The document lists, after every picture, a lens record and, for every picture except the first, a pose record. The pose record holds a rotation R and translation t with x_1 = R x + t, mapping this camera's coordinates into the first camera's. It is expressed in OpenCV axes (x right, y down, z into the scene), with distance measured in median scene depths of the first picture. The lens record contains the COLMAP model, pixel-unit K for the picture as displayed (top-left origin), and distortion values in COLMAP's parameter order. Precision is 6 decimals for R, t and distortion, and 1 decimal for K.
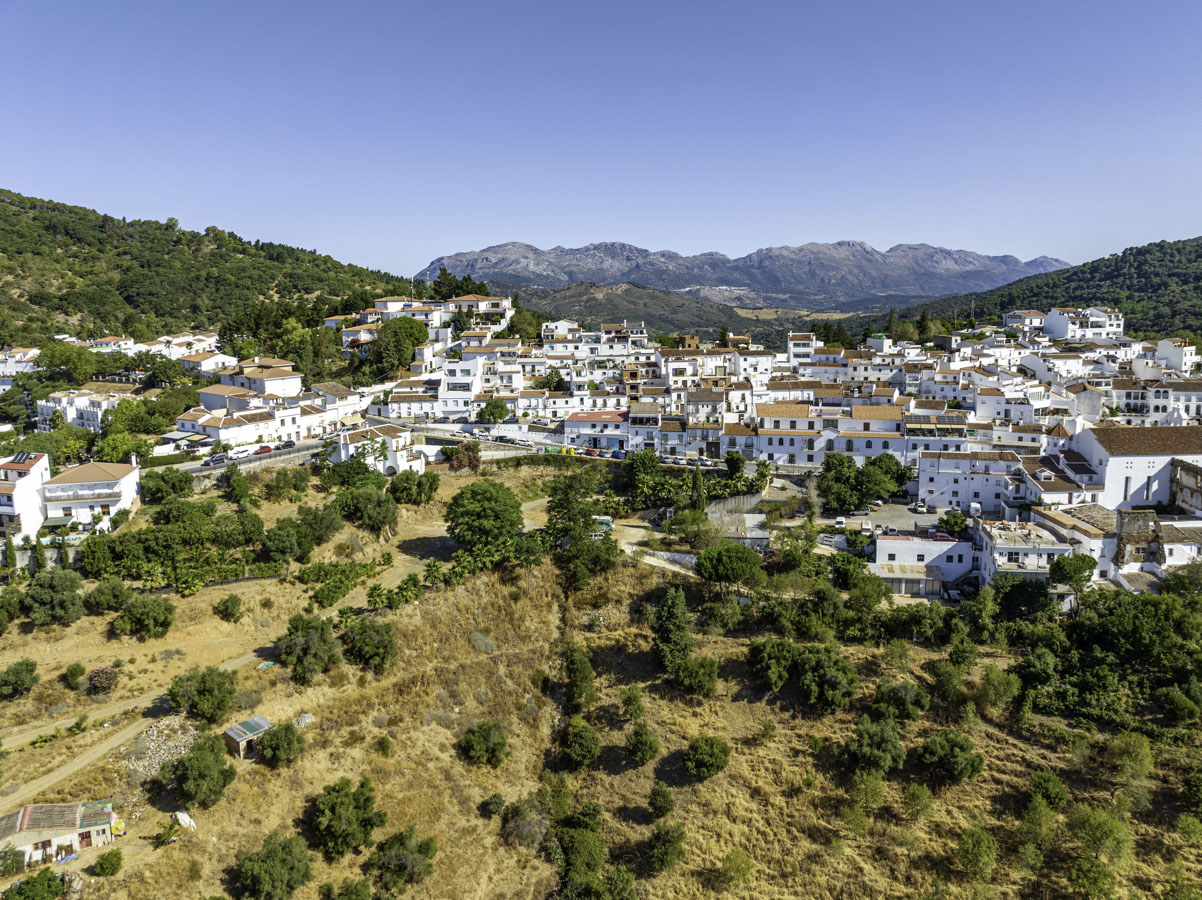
lens RADIAL K [[834.4, 0, 601.1], [0, 834.4, 449.9], [0, 0, 1]] dist [-0.033912, -0.003161]
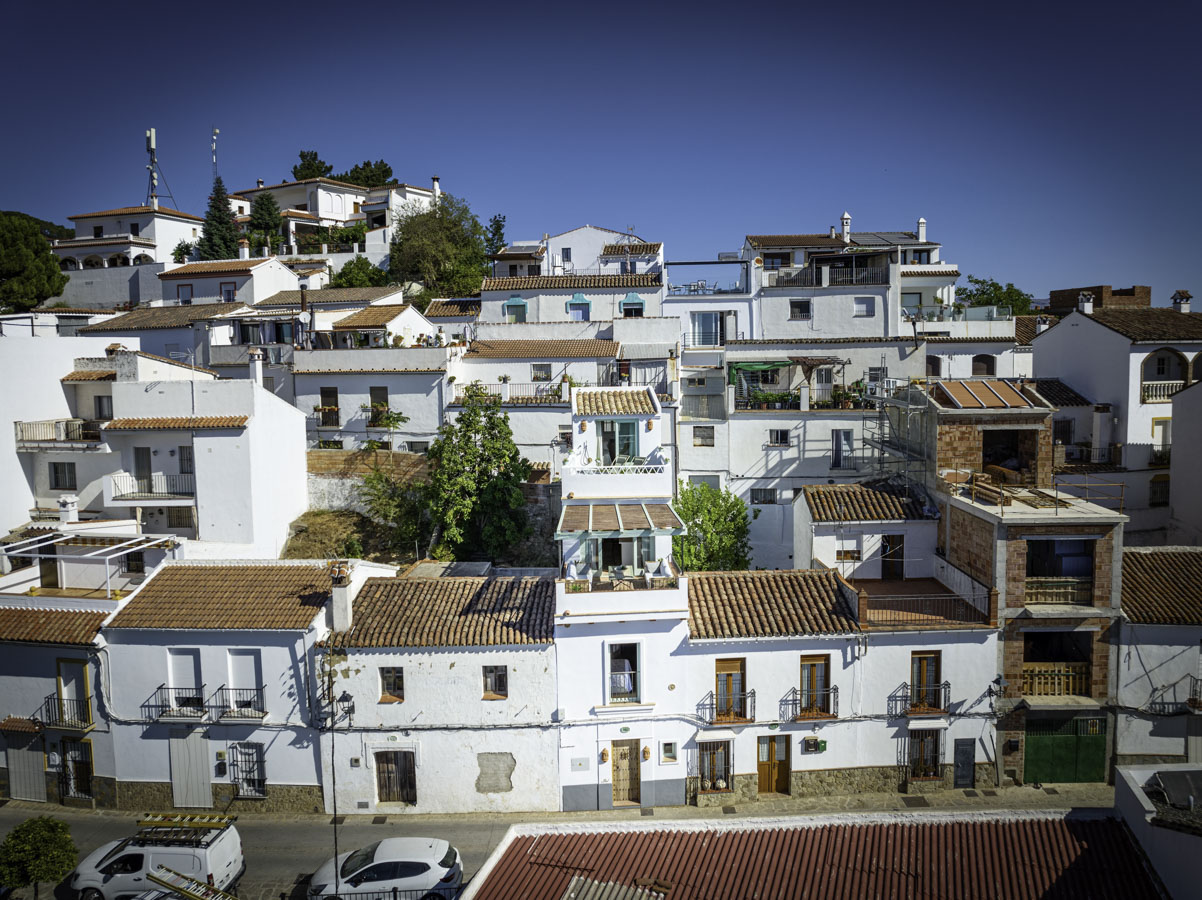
lens RADIAL K [[834.4, 0, 601.2], [0, 834.4, 451.2], [0, 0, 1]] dist [-0.033912, -0.003161]
pose [[0.992137, 0.012764, -0.124503, -0.011394], [-0.020528, 0.997910, -0.061272, -0.078073], [0.123461, 0.063346, 0.990326, 0.829501]]
